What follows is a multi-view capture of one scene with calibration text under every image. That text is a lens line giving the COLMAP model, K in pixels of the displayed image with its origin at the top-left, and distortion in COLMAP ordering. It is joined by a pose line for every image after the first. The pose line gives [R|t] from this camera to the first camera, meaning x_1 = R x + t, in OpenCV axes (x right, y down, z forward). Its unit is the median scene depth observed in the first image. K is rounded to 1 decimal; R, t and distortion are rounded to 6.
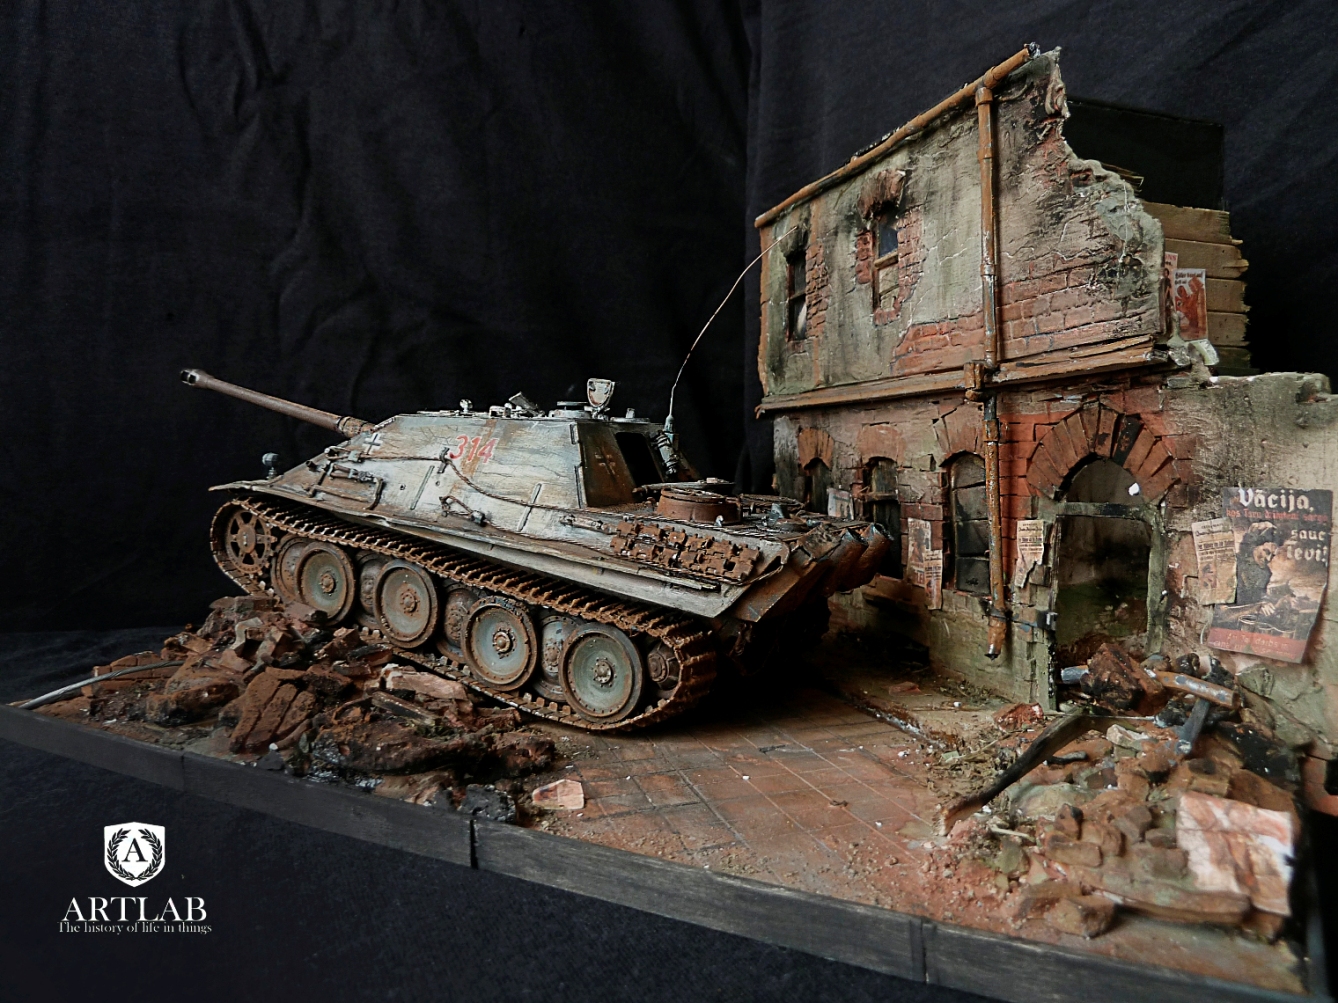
lens RADIAL K [[995.4, 0, 666.0], [0, 995.4, 501.1], [0, 0, 1]] dist [-0.037502, -0.030547]
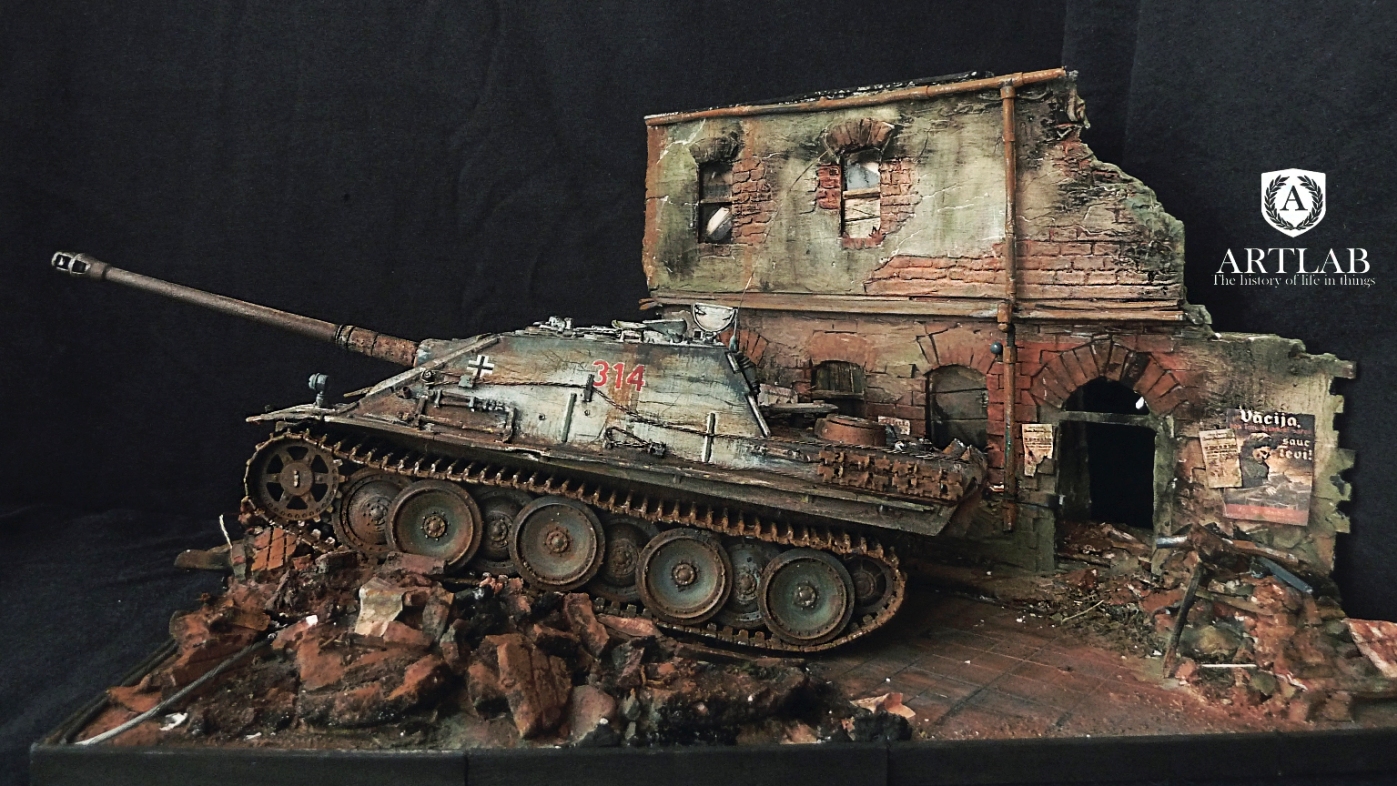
lens RADIAL K [[1053.0, 0, 691.4], [0, 1053.0, 289.7], [0, 0, 1]] dist [-0.072362, 0.018653]
pose [[0.837214, 0.017912, 0.546581, -0.757380], [-0.000013, 0.999464, -0.032735, -0.111428], [-0.546875, 0.027399, 0.836766, 0.099069]]
